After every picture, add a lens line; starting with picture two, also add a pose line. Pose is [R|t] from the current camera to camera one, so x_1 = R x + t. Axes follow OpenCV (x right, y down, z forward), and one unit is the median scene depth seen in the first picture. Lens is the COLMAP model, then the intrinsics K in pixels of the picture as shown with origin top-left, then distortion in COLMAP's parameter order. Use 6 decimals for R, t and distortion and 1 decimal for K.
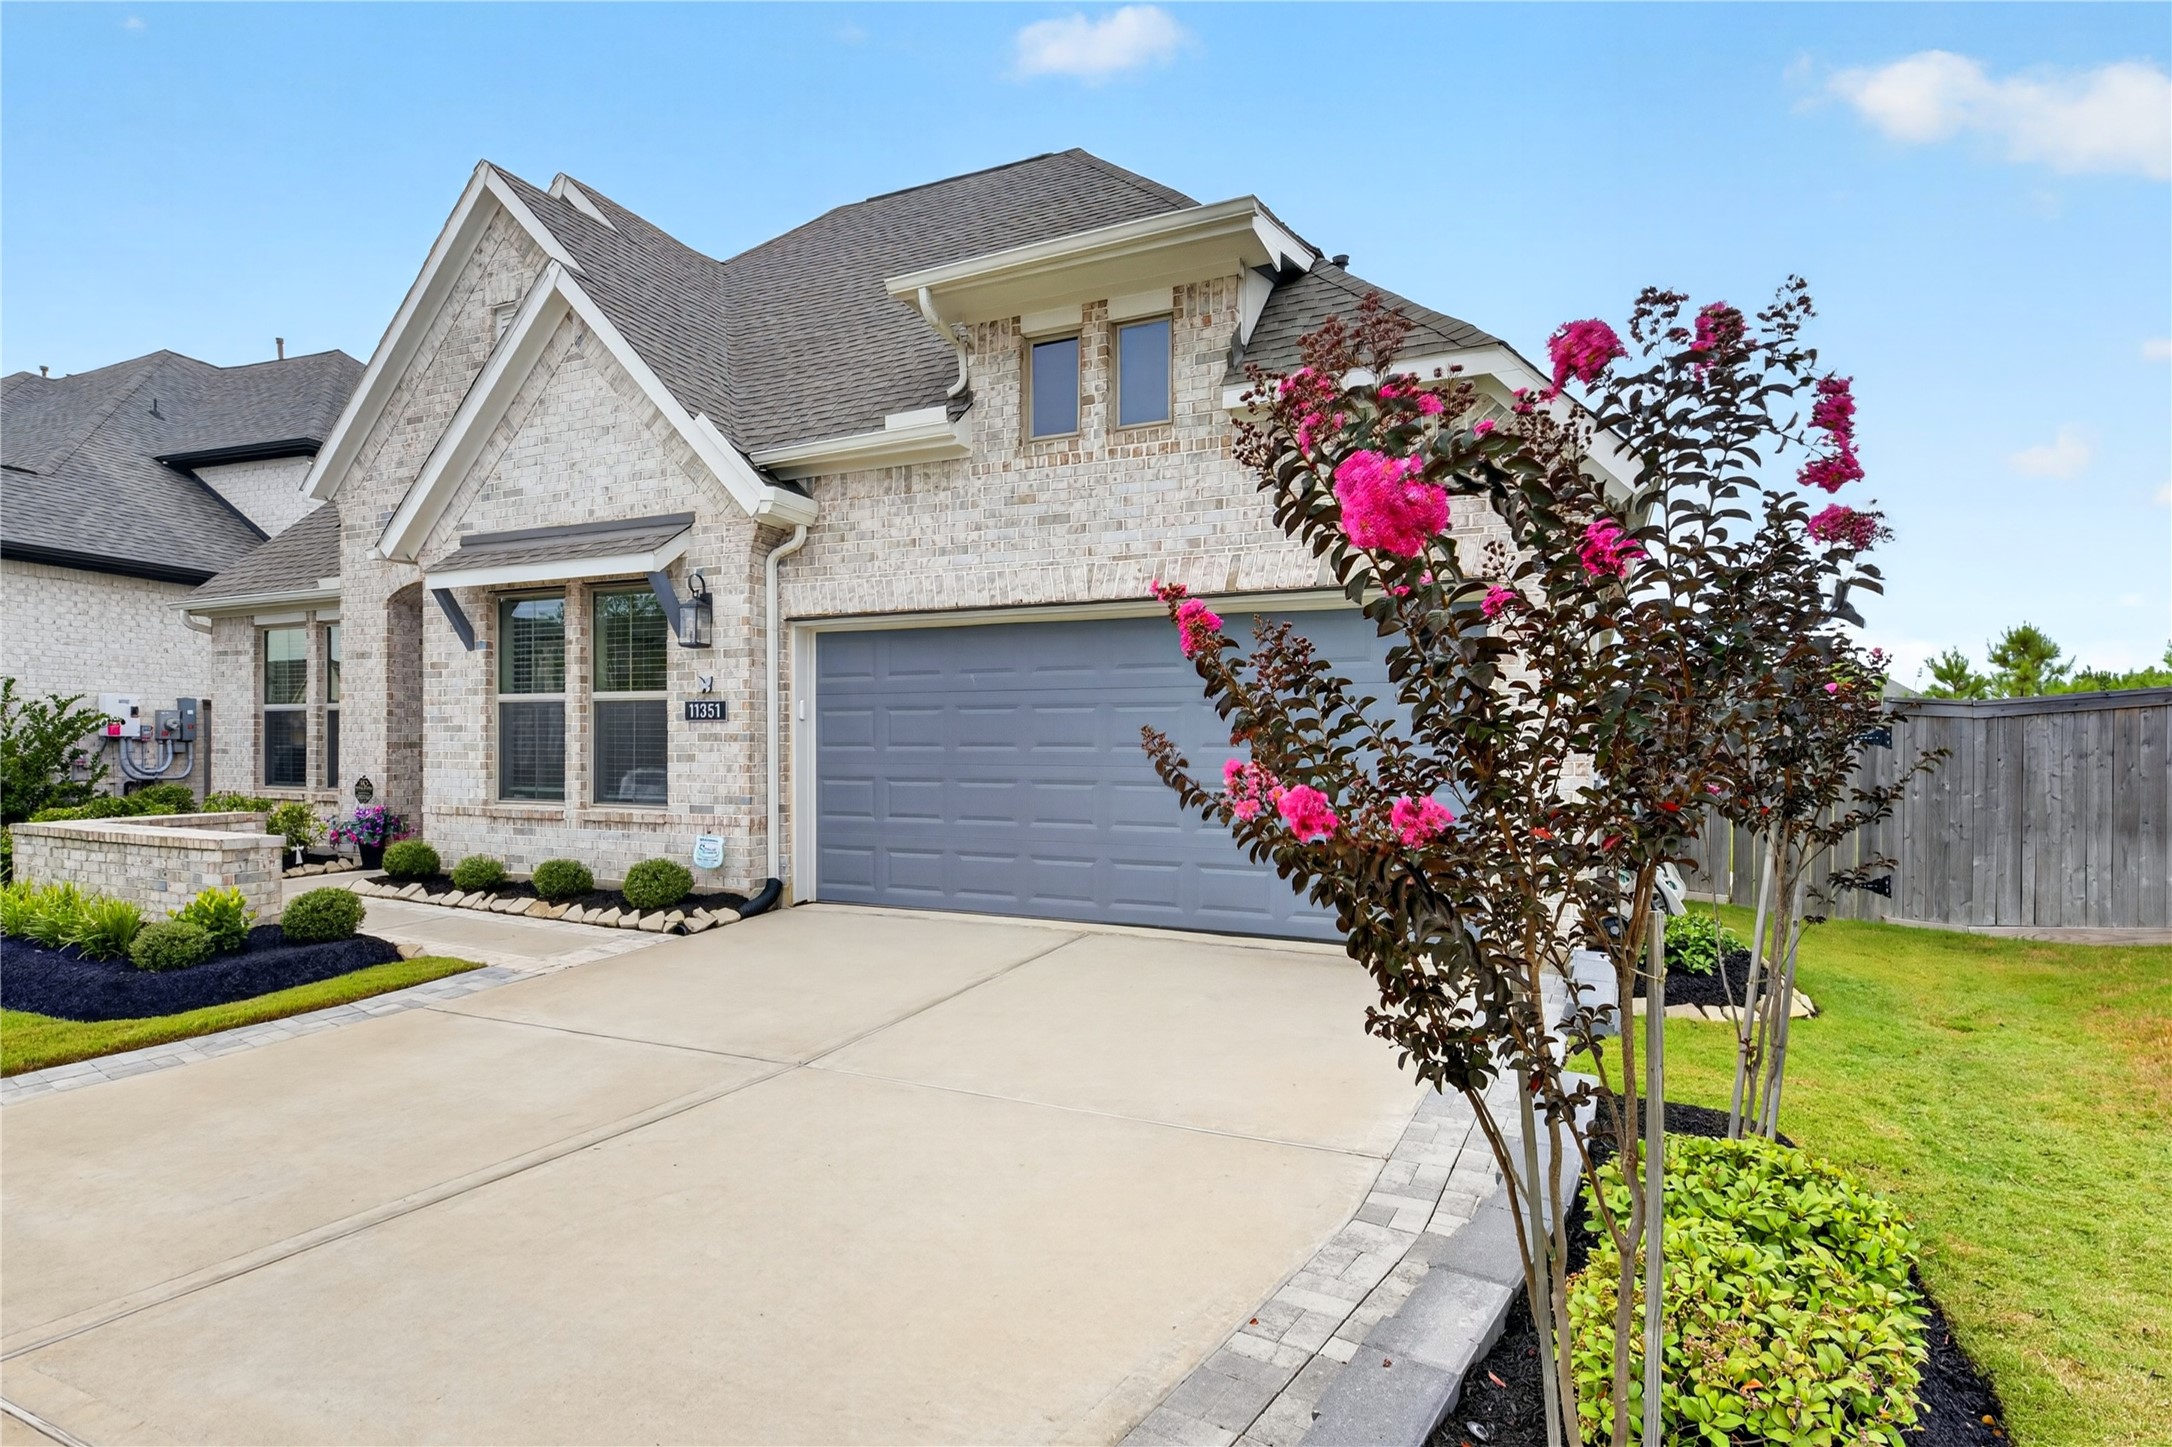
lens RADIAL K [[909.7, 0, 1102.8], [0, 909.7, 774.5], [0, 0, 1]] dist [0.002620, -0.006421]
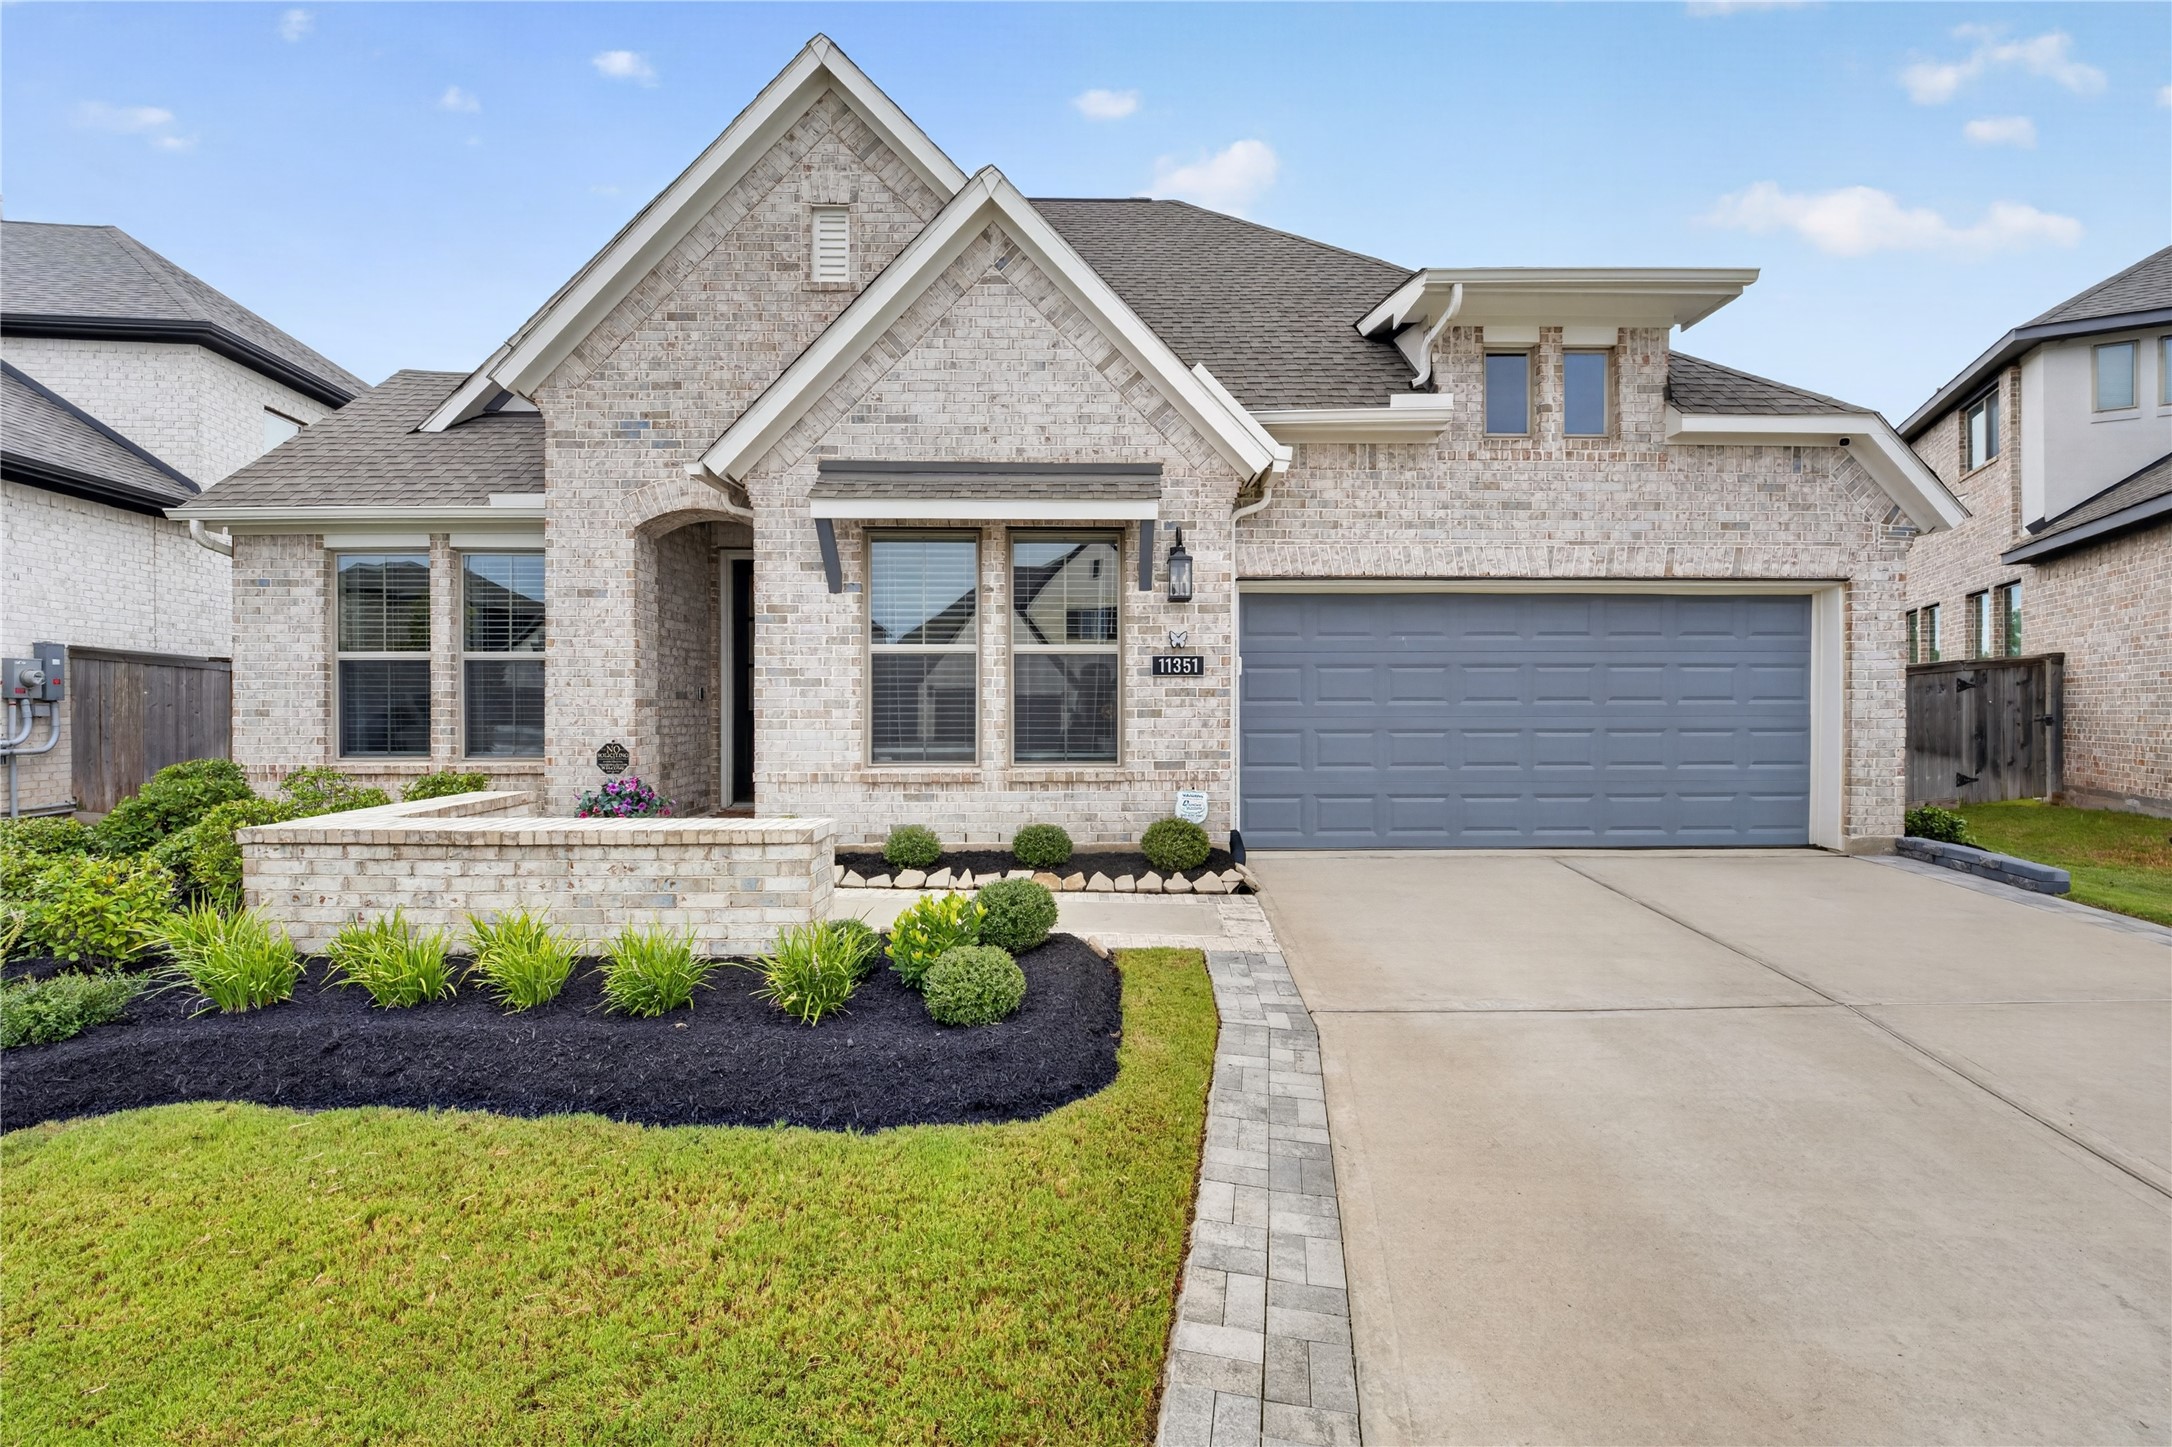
lens RADIAL K [[701.5, 0, 1087.1], [0, 701.5, 727.5], [0, 0, 1]] dist [-0.007234, -0.000456]
pose [[0.931869, -0.017383, 0.362378, -0.801212], [0.016370, 0.999849, 0.005868, -0.008674], [-0.362425, 0.000464, 0.932013, 0.322704]]
